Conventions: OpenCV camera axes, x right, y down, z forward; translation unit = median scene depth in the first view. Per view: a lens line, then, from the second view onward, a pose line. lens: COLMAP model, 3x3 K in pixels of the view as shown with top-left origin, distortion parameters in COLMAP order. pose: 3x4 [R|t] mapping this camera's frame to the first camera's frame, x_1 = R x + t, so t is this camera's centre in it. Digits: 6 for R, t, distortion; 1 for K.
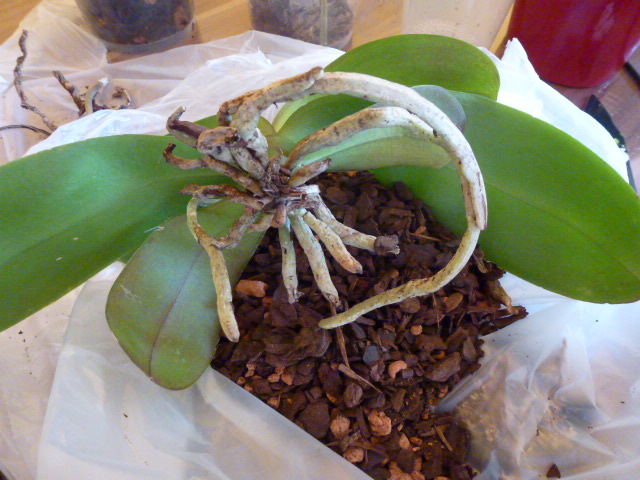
lens RADIAL K [[480.7, 0, 320.0], [0, 480.7, 240.0], [0, 0, 1]] dist [-0.002461, -0.000016]
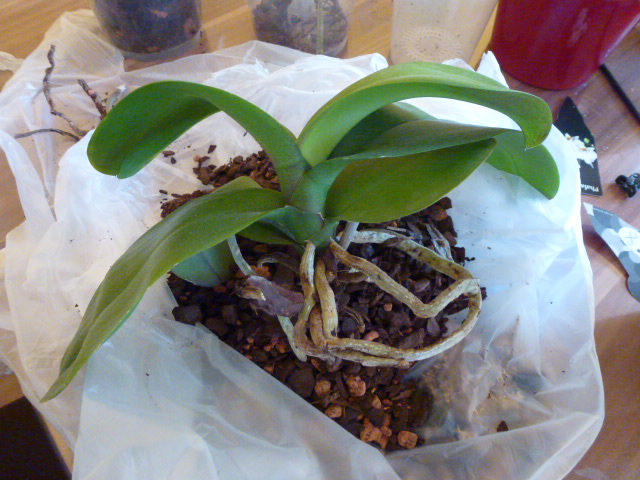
lens RADIAL K [[488.9, 0, 320.0], [0, 488.9, 240.0], [0, 0, 1]] dist [-0.000220, -0.003396]
pose [[0.999646, 0.002743, -0.026475, 0.057811], [-0.001916, 0.999511, 0.031209, -0.019298], [0.026547, -0.031147, 0.999162, -0.185382]]
